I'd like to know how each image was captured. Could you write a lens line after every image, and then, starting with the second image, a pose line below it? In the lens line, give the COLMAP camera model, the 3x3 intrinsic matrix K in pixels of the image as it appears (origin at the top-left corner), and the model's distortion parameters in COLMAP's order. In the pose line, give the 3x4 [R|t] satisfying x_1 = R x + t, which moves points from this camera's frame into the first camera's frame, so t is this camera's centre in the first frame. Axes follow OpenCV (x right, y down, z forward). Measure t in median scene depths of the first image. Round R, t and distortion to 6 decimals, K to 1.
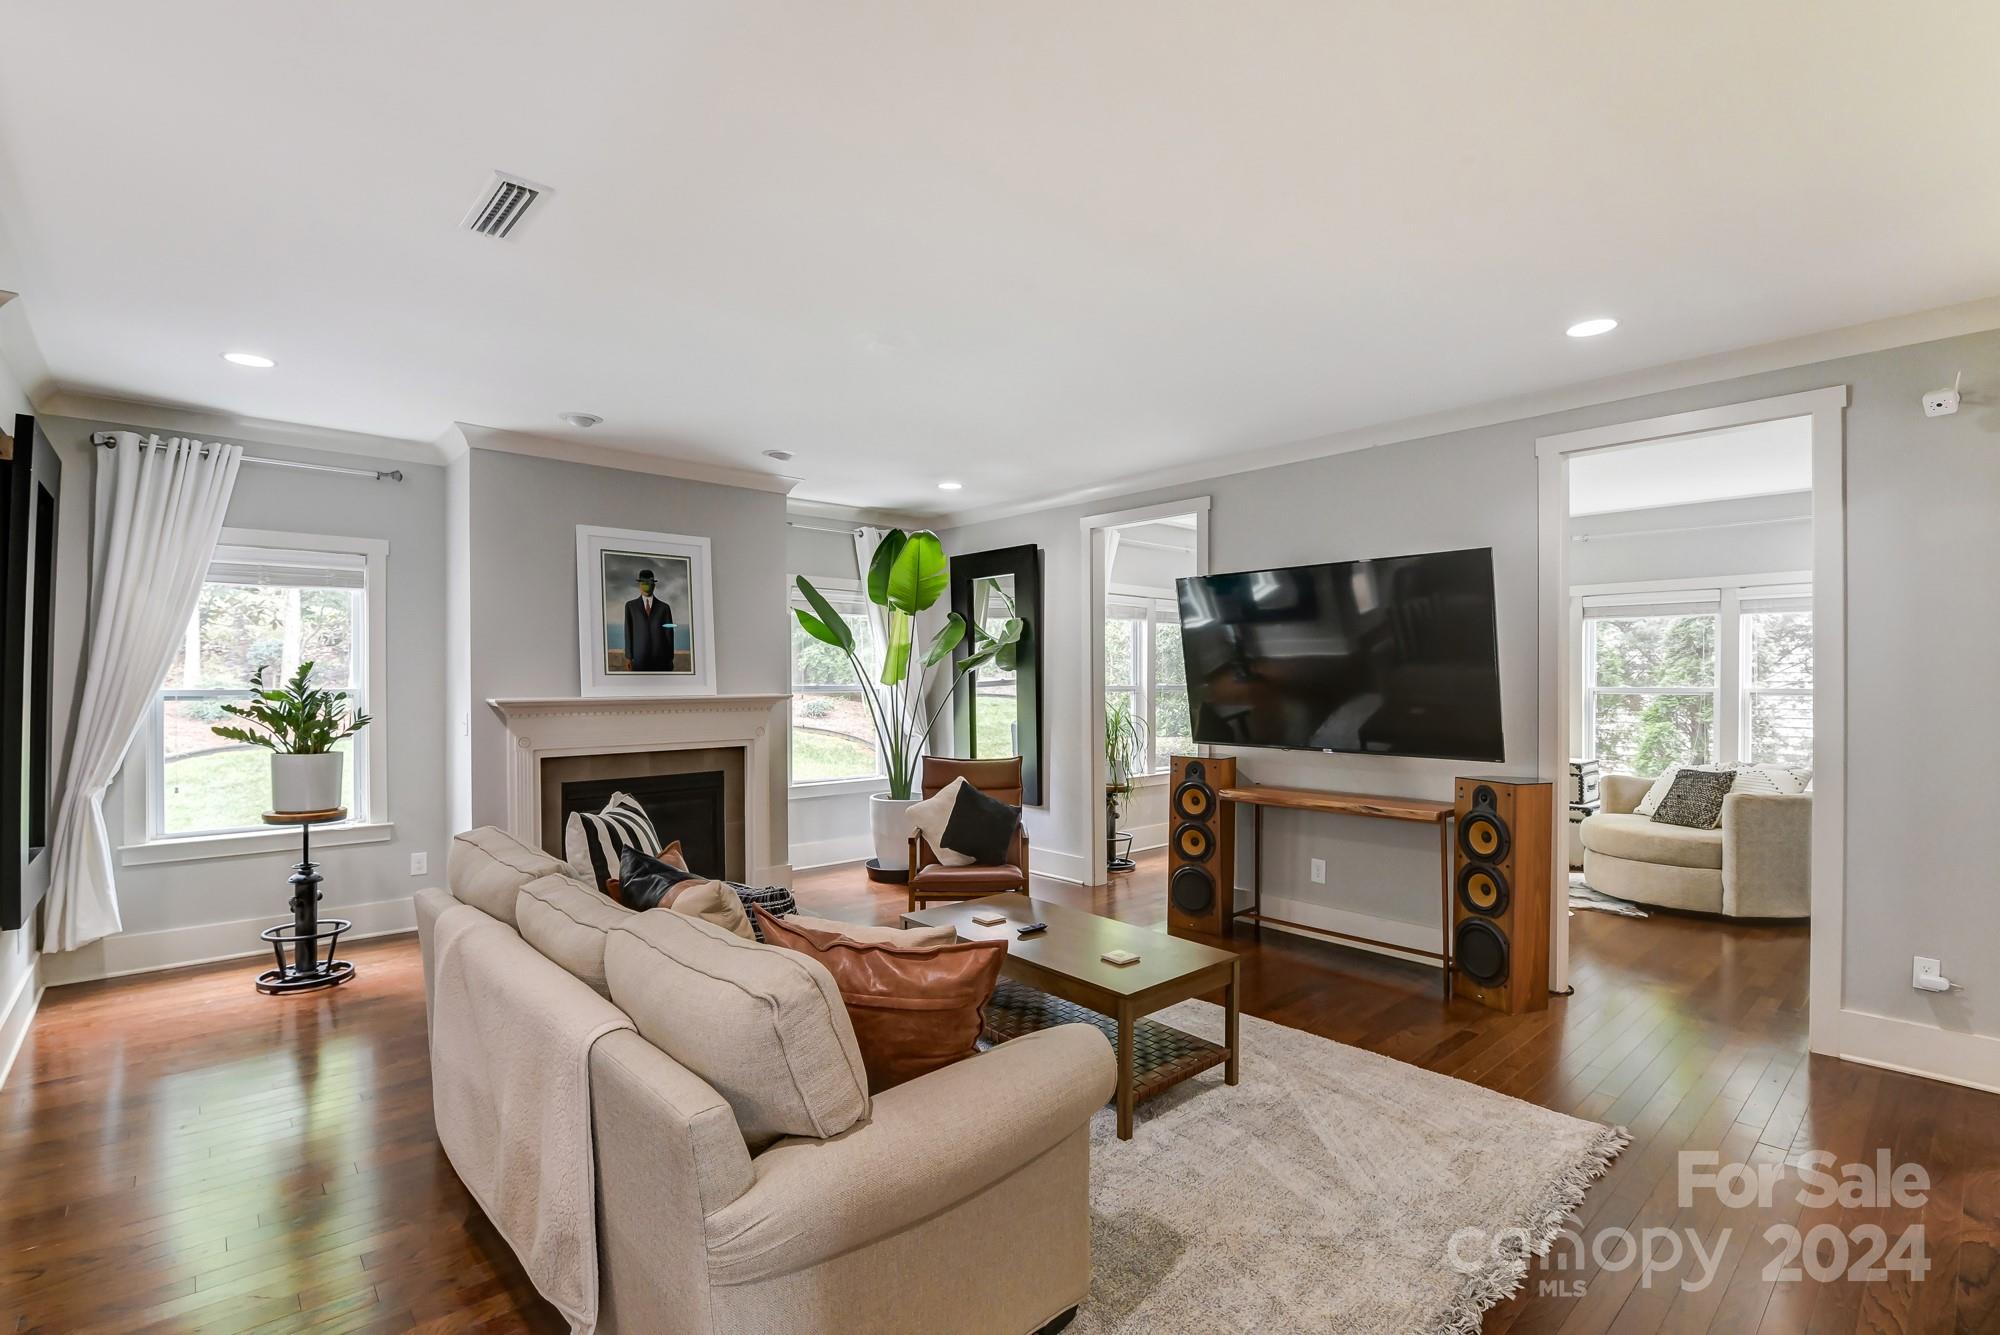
lens RADIAL K [[913.5, 0, 997.7], [0, 913.5, 683.5], [0, 0, 1]] dist [-0.022224, -0.000134]
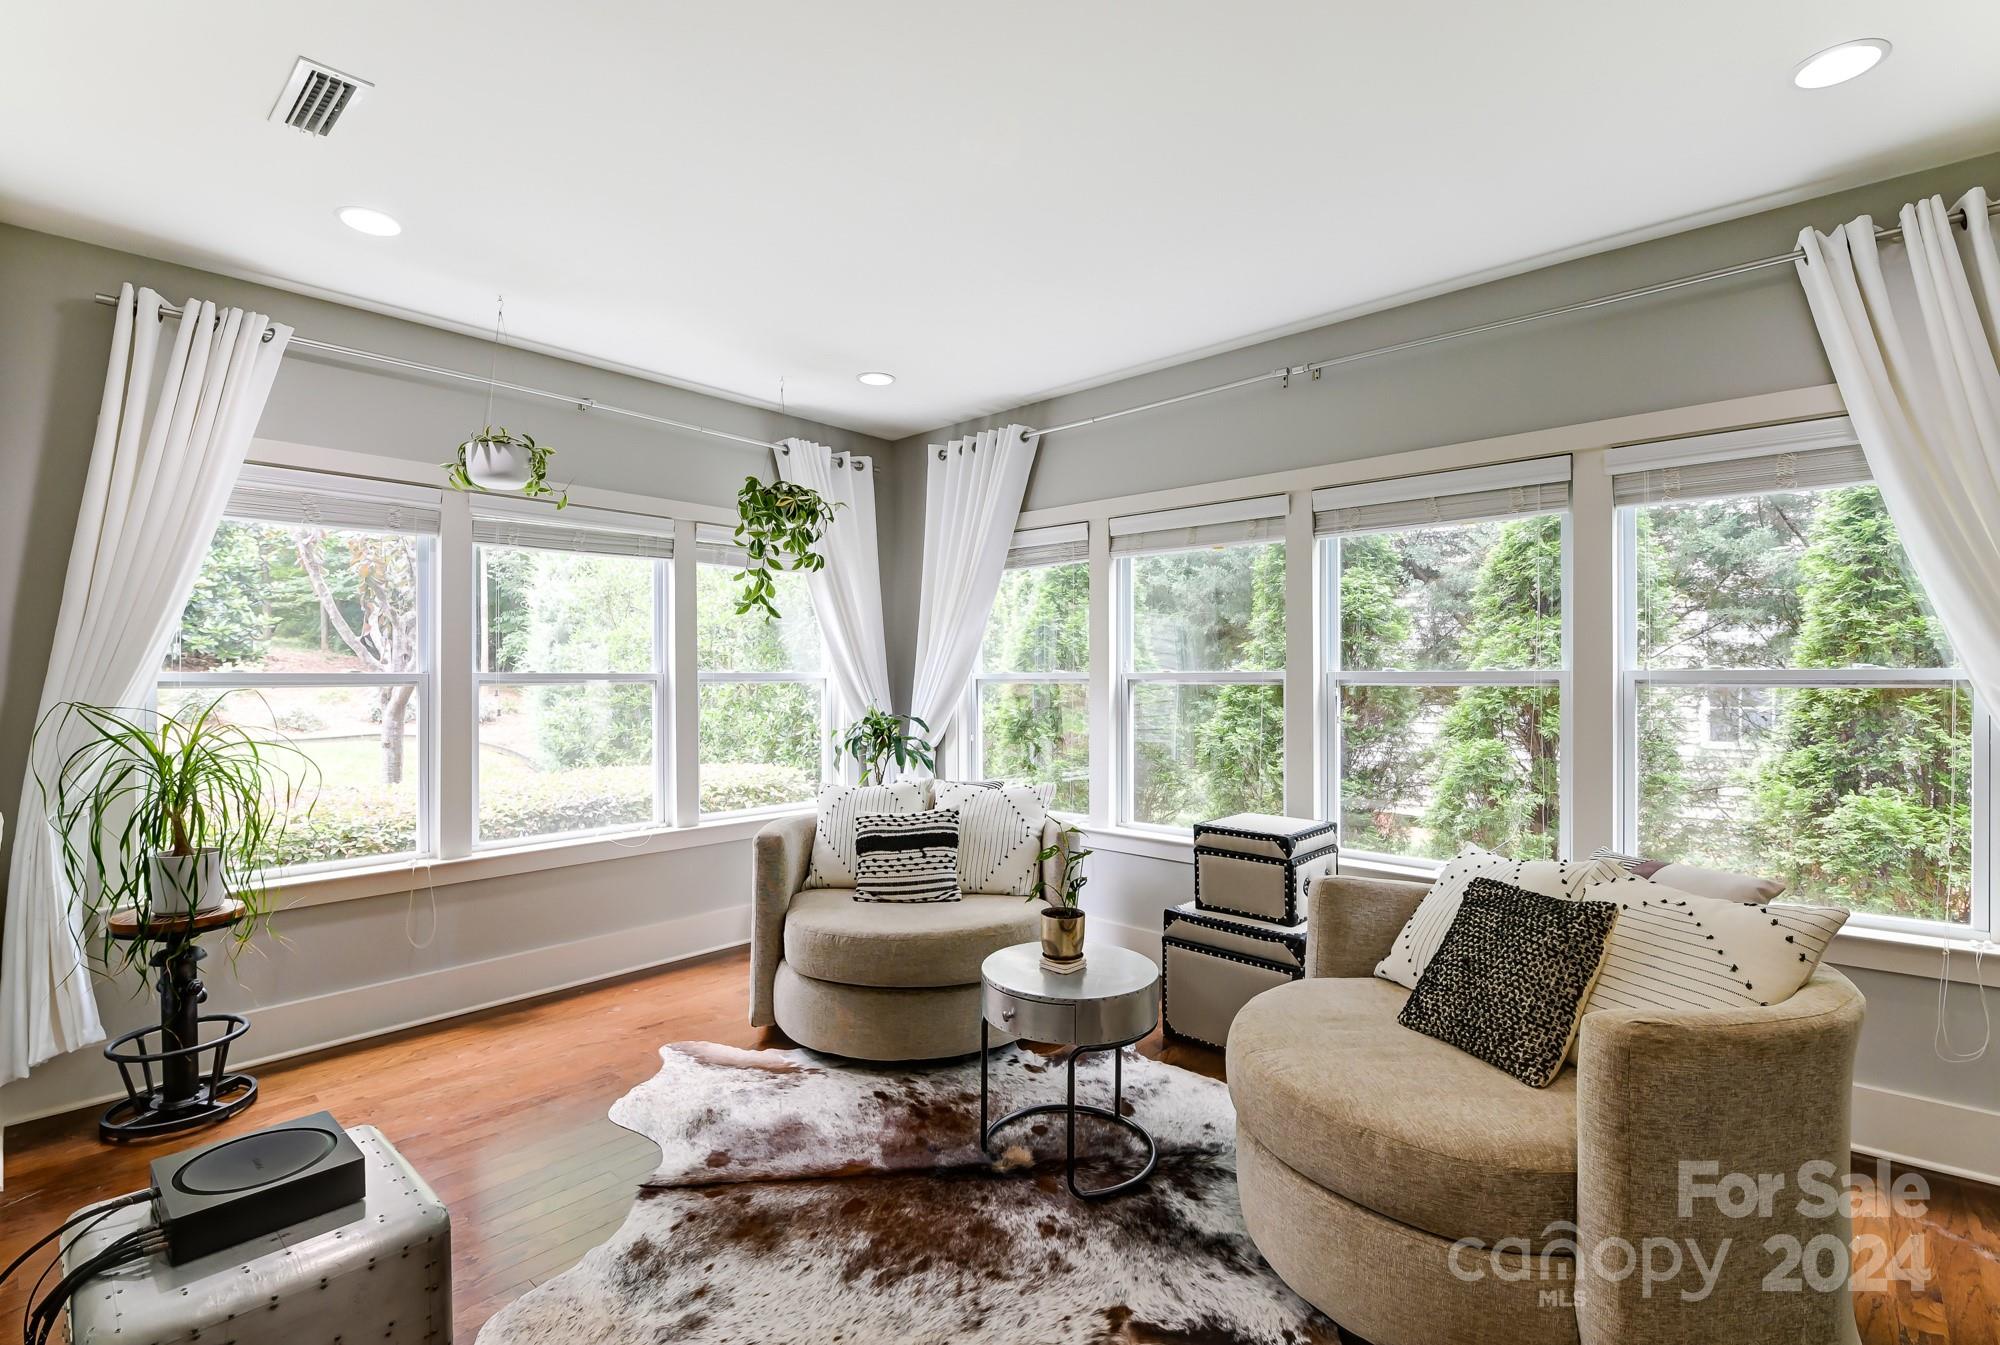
lens RADIAL K [[933.1, 0, 1000.0], [0, 933.1, 672.5], [0, 0, 1]] dist [-0.003395, -0.000442]
pose [[0.993386, -0.004263, 0.114744, 0.444222], [0.005076, 0.999964, -0.006795, 0.007710], [-0.114711, 0.007332, 0.993372, 0.545530]]
